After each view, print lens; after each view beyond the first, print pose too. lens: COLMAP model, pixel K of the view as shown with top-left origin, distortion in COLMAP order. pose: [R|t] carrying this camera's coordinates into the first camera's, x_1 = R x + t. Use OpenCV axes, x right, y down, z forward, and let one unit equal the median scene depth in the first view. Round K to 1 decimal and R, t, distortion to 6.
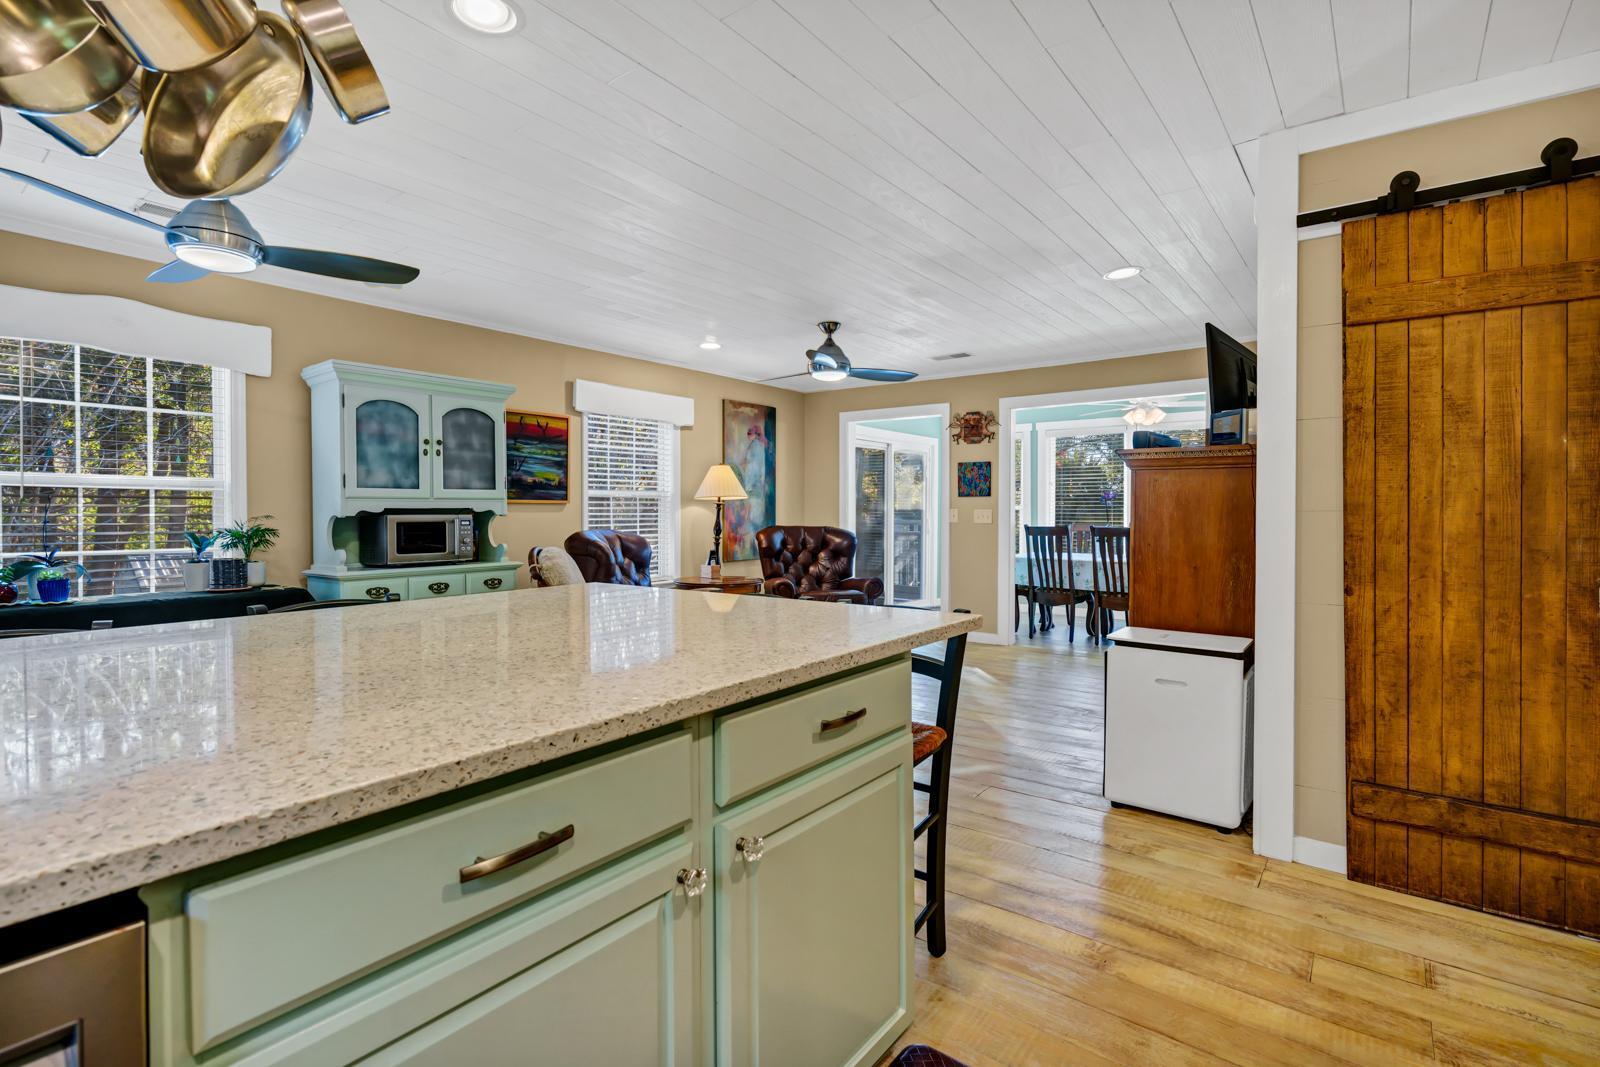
lens RADIAL K [[763.9, 0, 809.8], [0, 763.9, 508.3], [0, 0, 1]] dist [-0.003724, 0.001319]
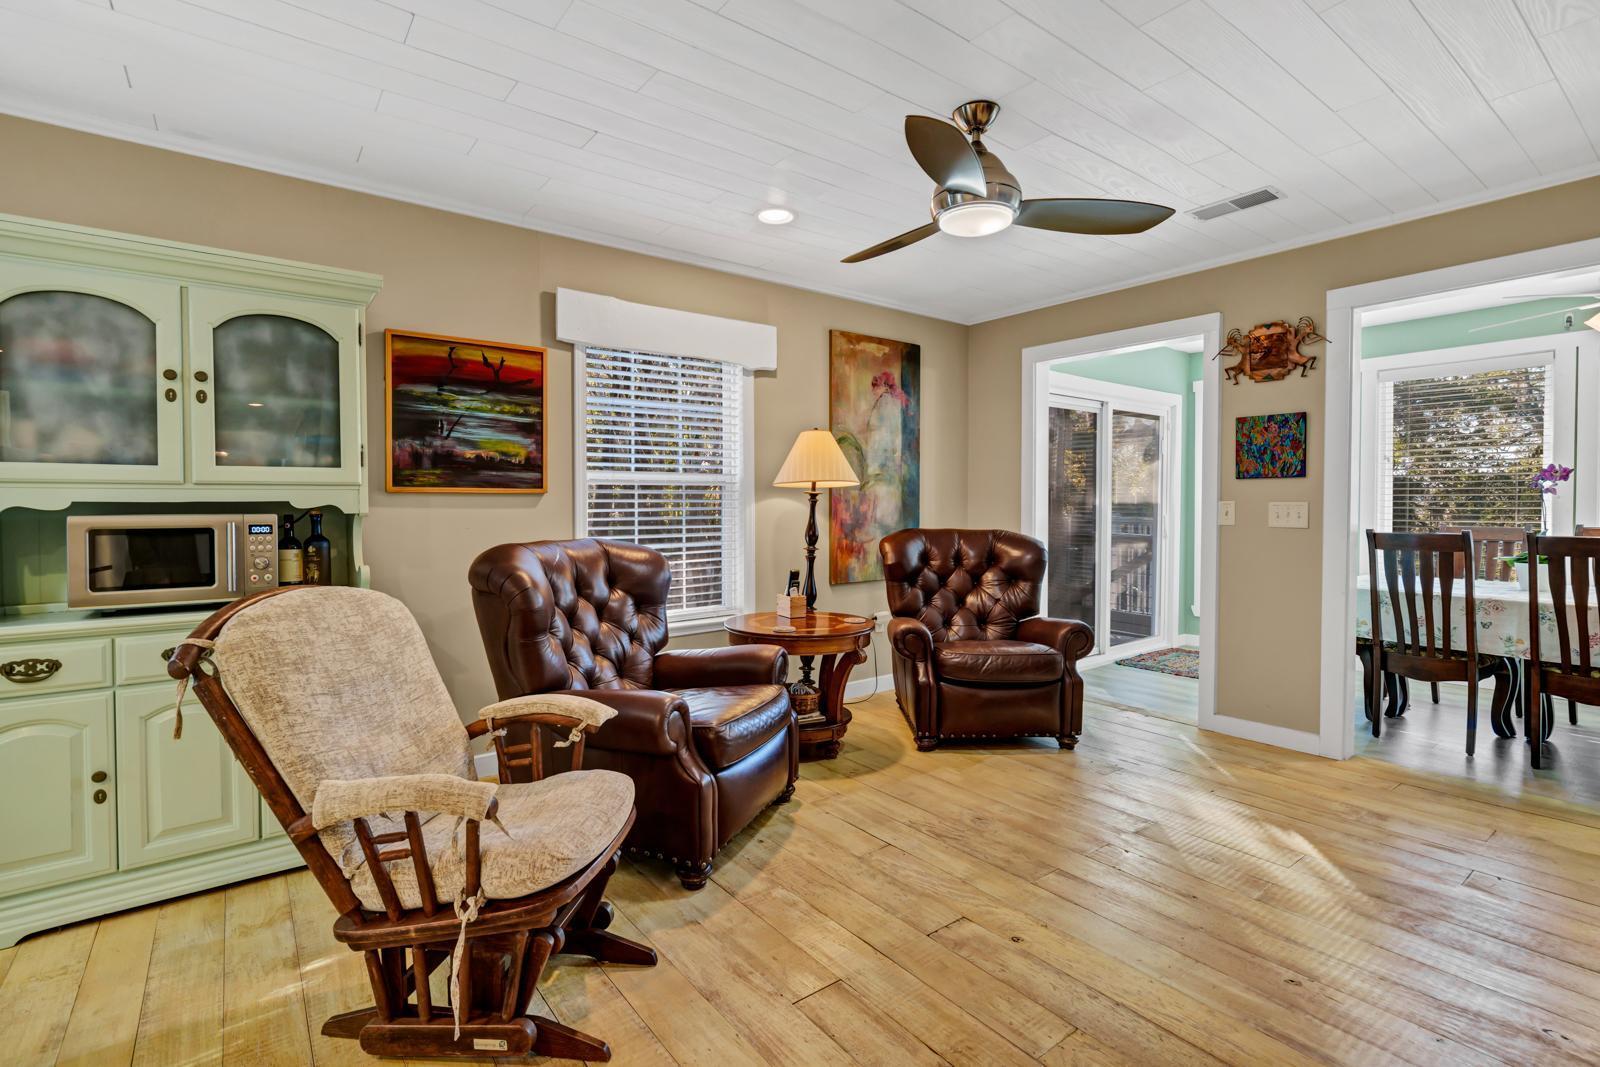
lens RADIAL K [[763.9, 0, 823.4], [0, 763.9, 517.7], [0, 0, 1]] dist [-0.003724, 0.001319]
pose [[0.970270, 0.001870, -0.242017, 0.037161], [0.003175, 0.999786, 0.020454, 0.000836], [0.242003, -0.020615, 0.970056, 0.392044]]
